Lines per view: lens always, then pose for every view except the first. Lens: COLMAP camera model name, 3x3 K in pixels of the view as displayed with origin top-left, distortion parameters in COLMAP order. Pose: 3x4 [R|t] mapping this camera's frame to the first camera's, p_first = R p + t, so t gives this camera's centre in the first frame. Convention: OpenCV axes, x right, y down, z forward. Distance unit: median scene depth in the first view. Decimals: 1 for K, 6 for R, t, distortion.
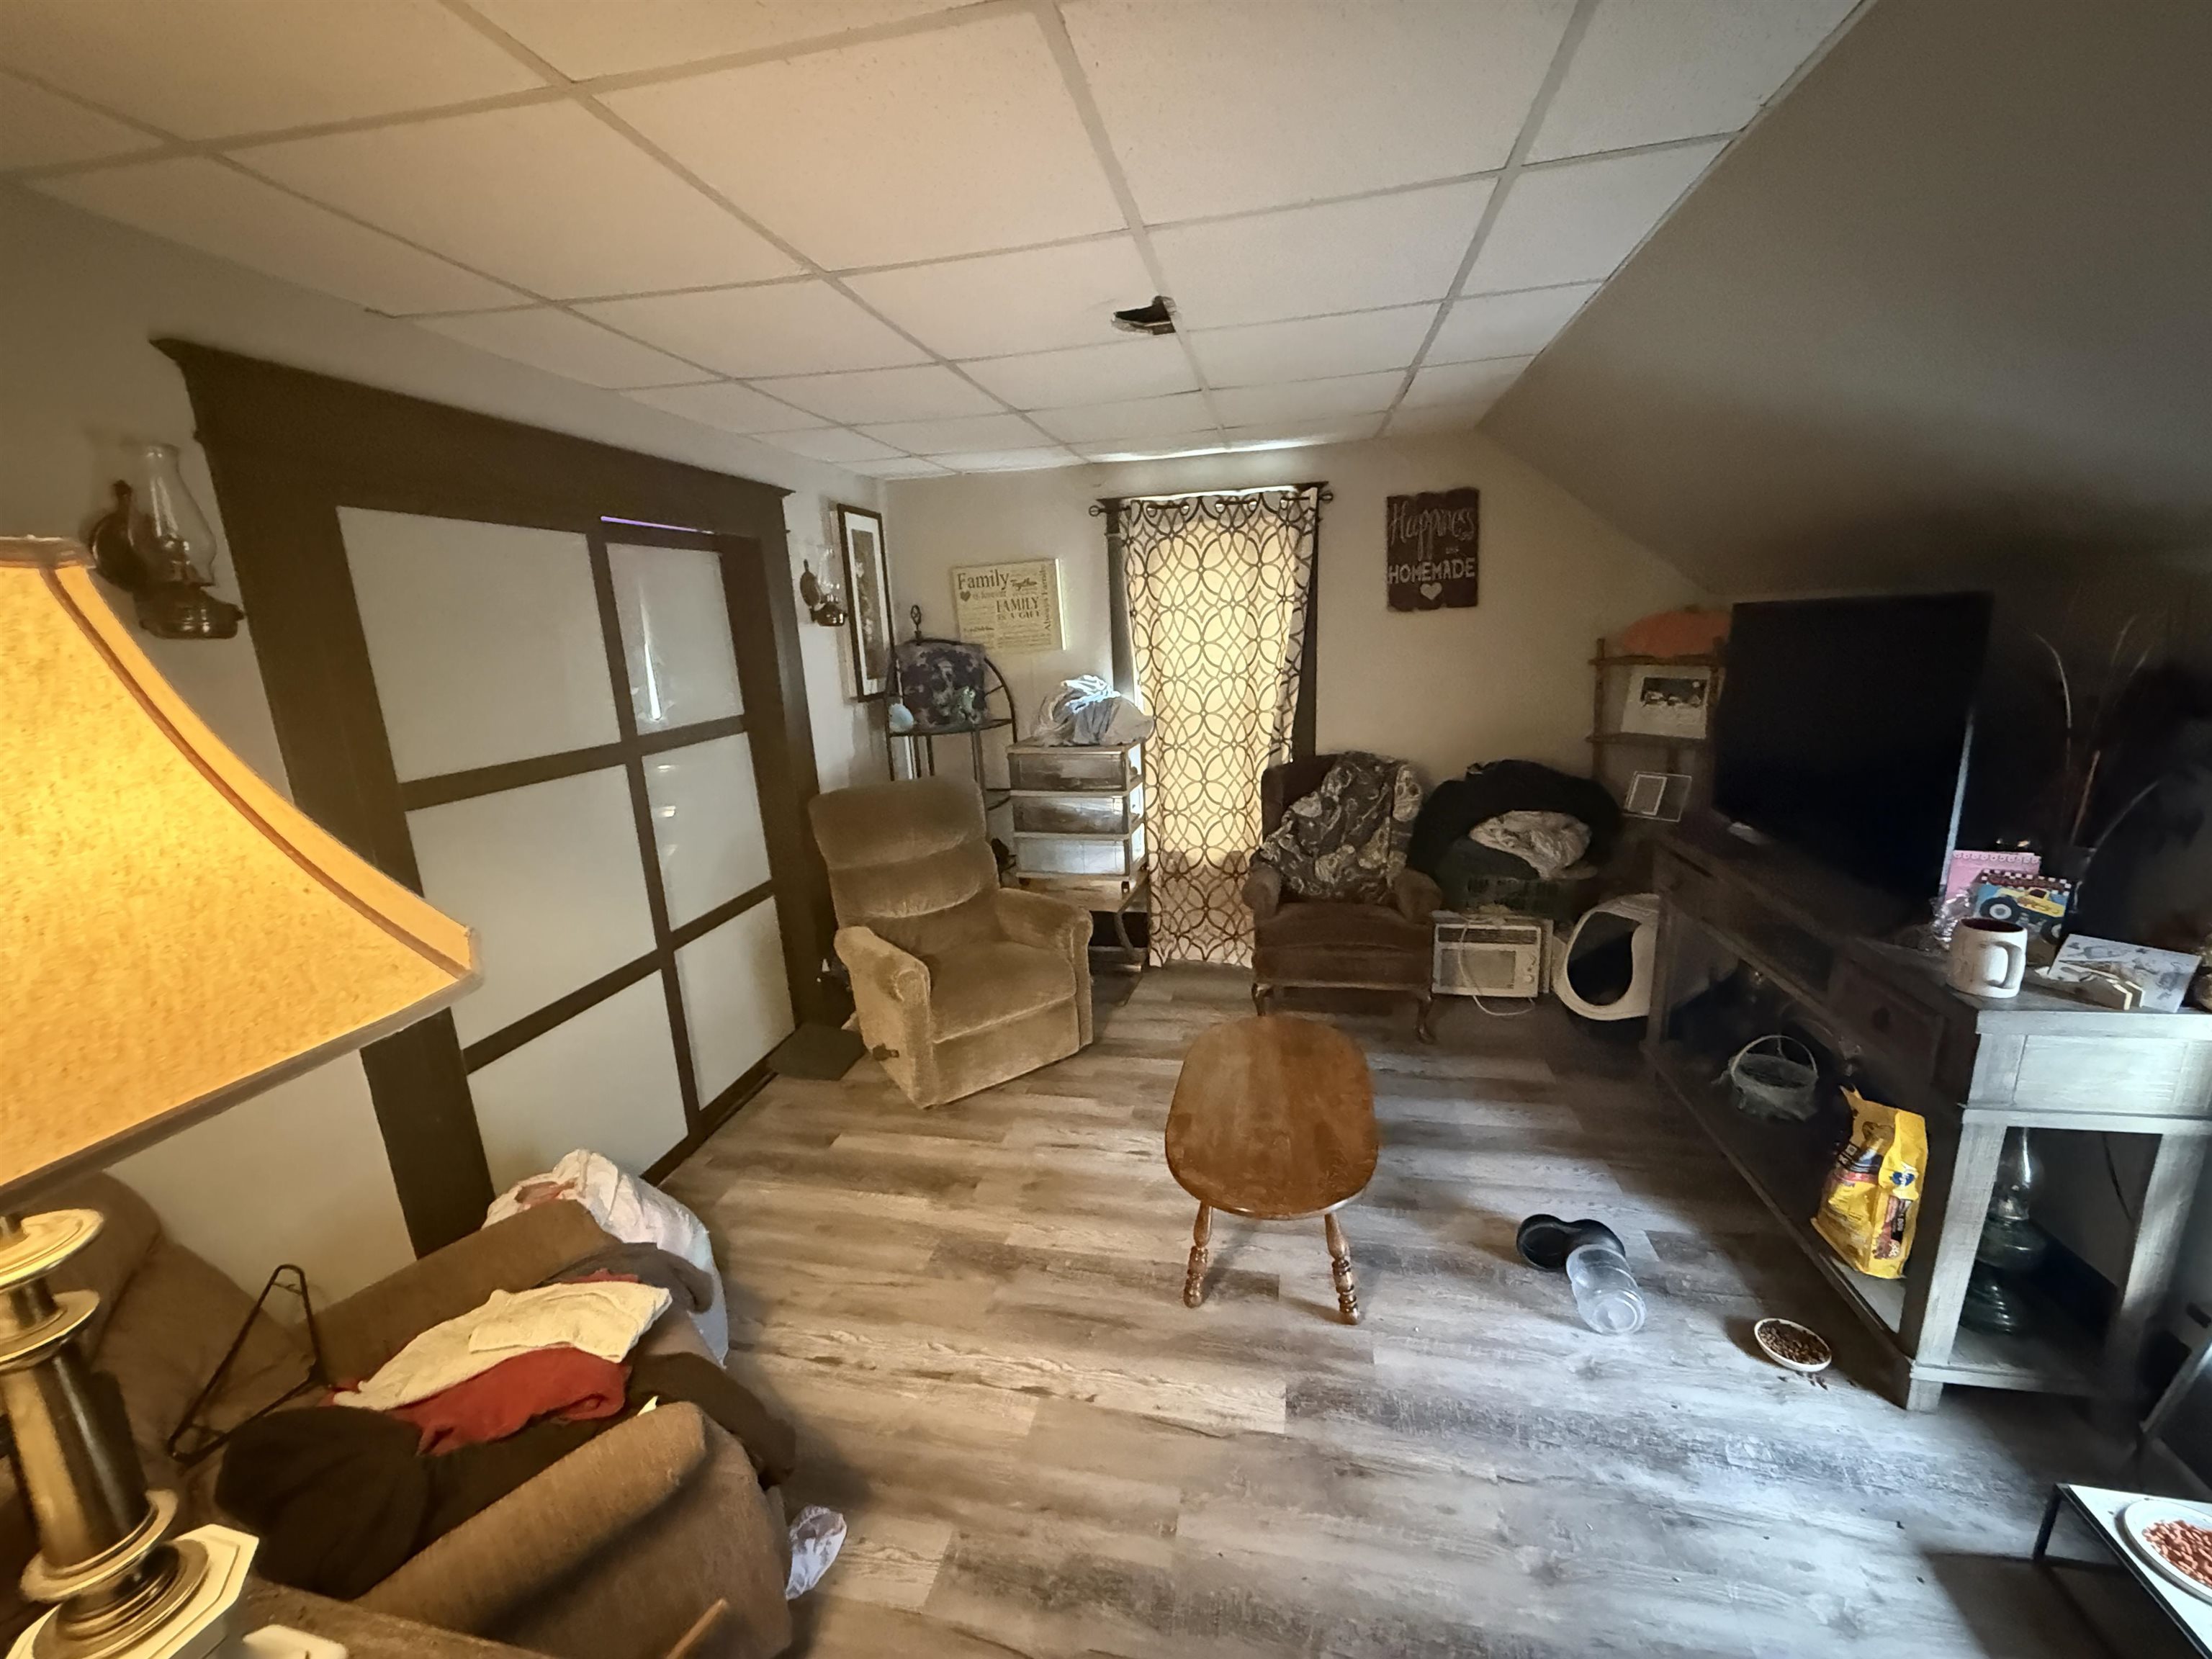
lens RADIAL K [[881.5, 0, 1110.2], [0, 881.5, 827.9], [0, 0, 1]] dist [0.001290, -0.000009]
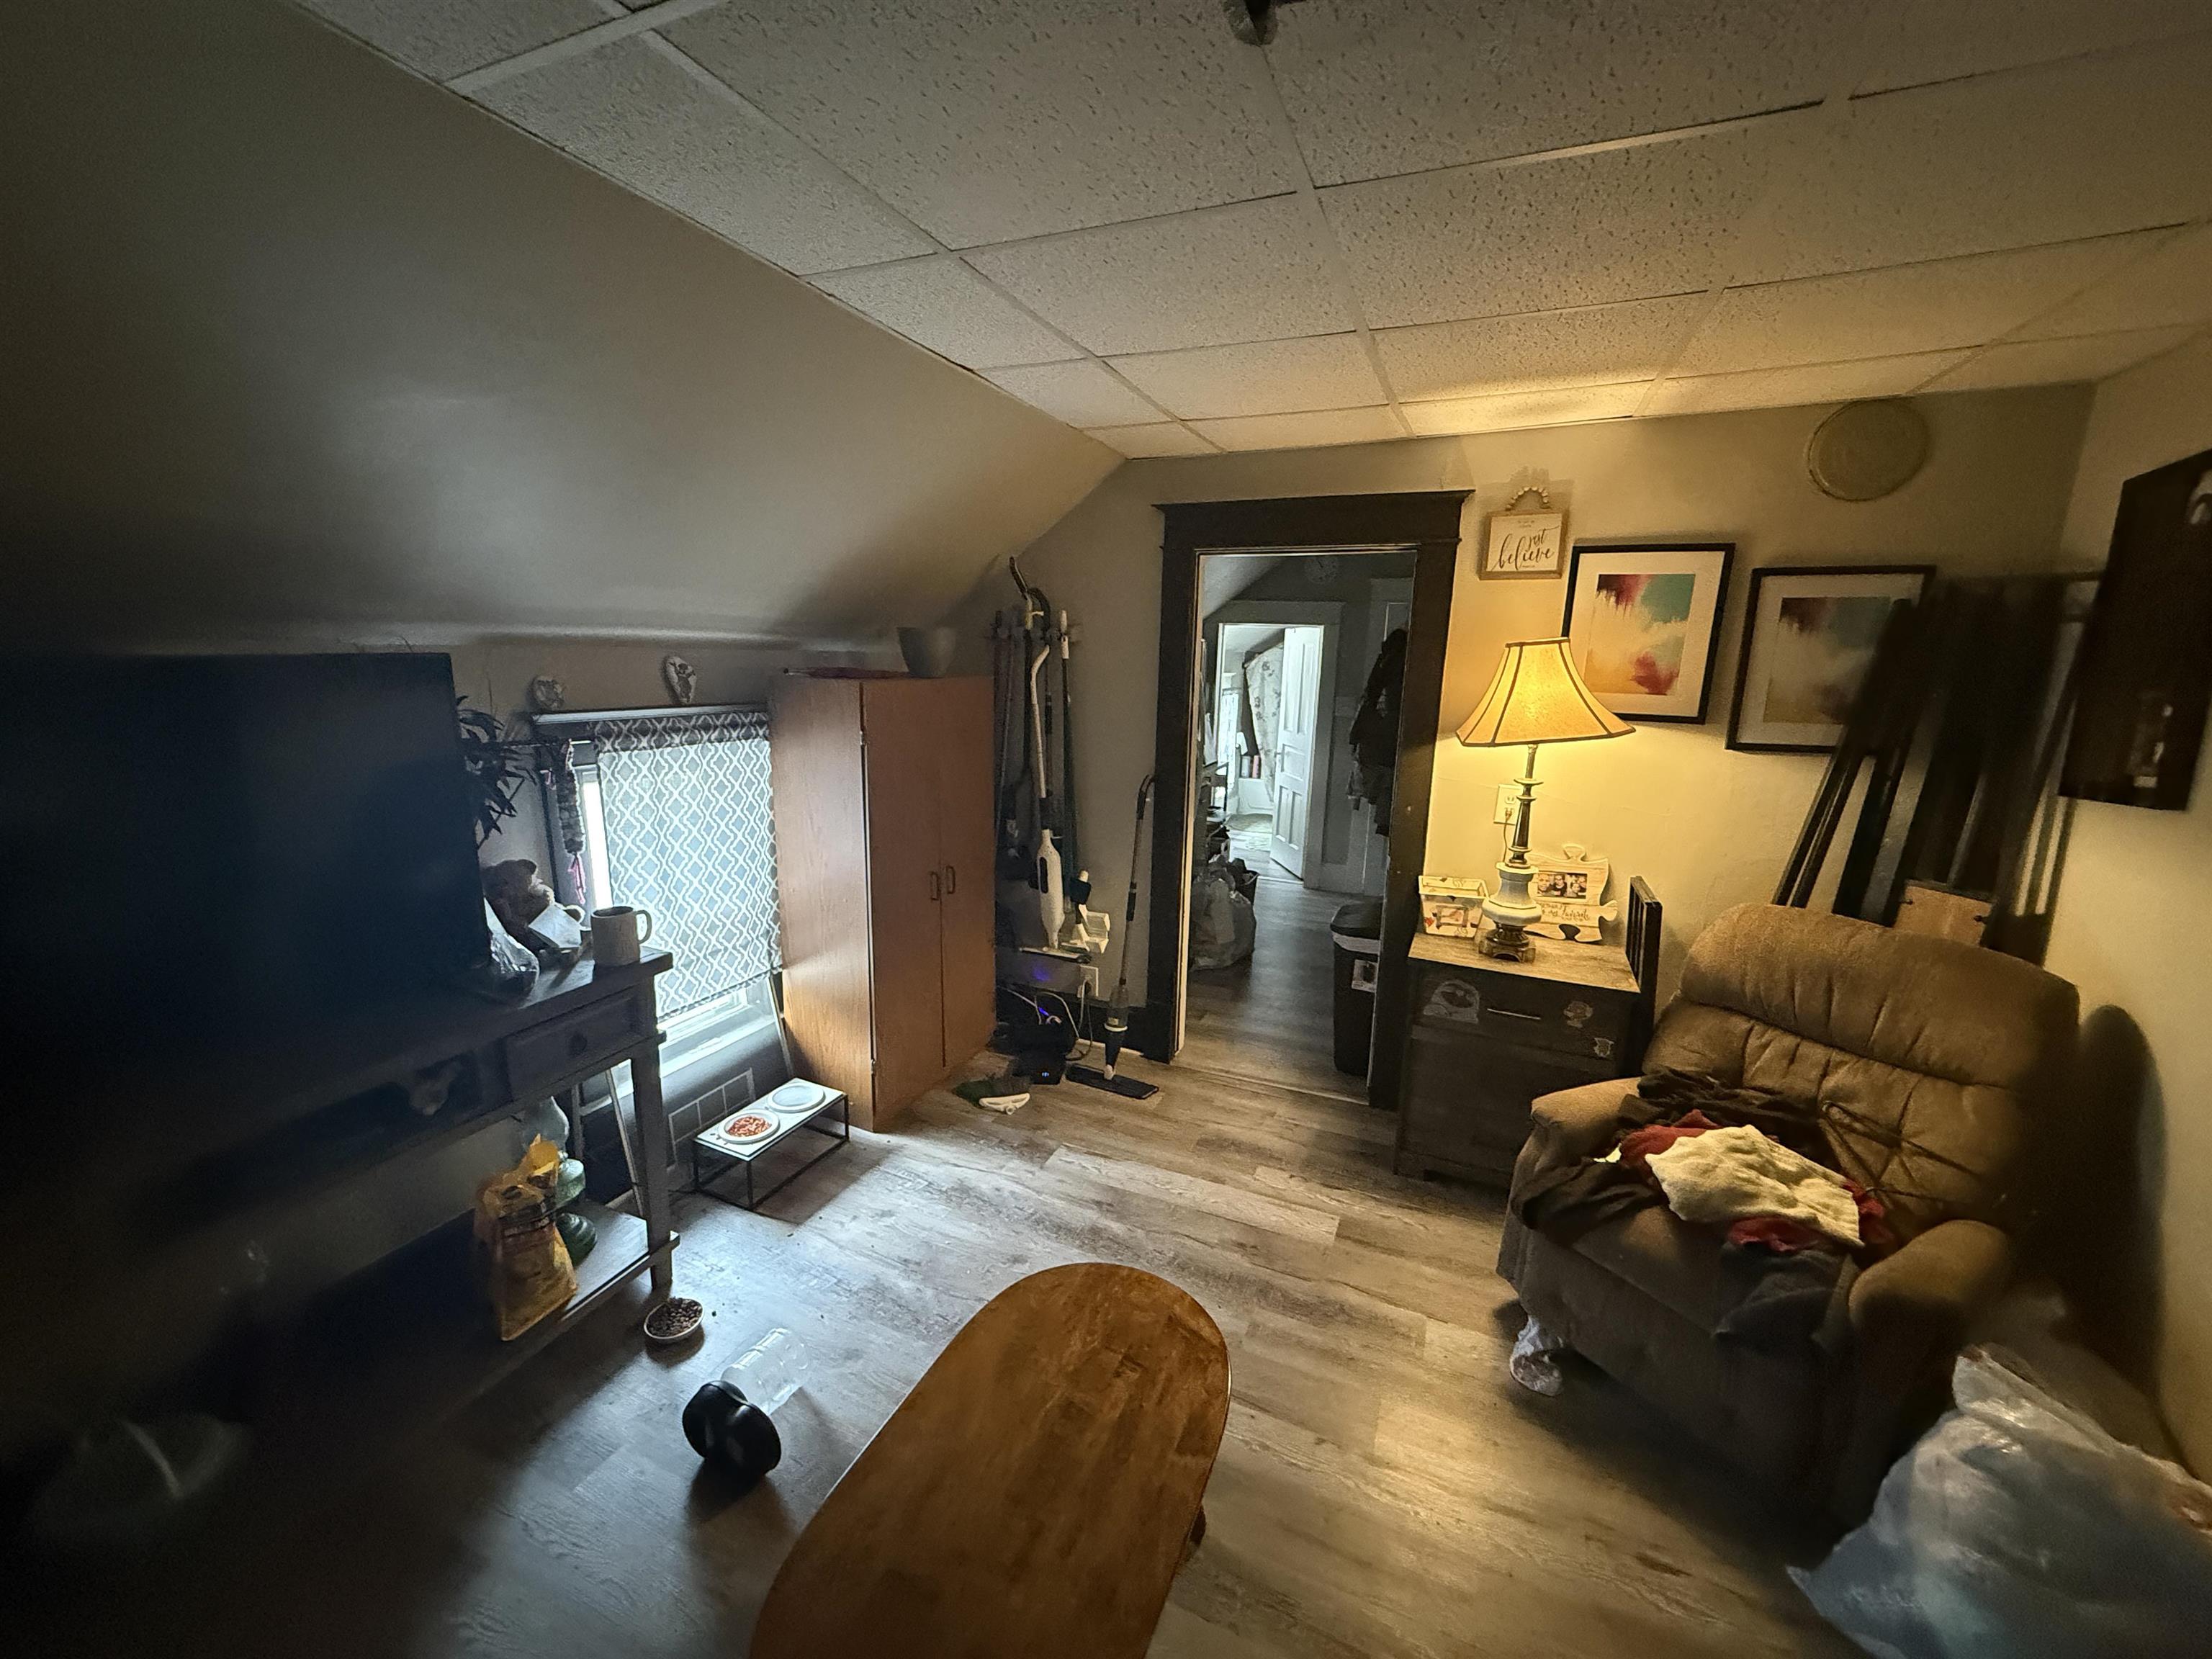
lens RADIAL K [[881.5, 0, 1101.5], [0, 881.5, 828.7], [0, 0, 1]] dist [0.001290, -0.000009]
pose [[-0.979621, -0.020810, 0.199772, 0.034704], [0.062932, 0.912735, 0.403675, -0.402836], [-0.190739, 0.408021, -0.892826, 1.646374]]
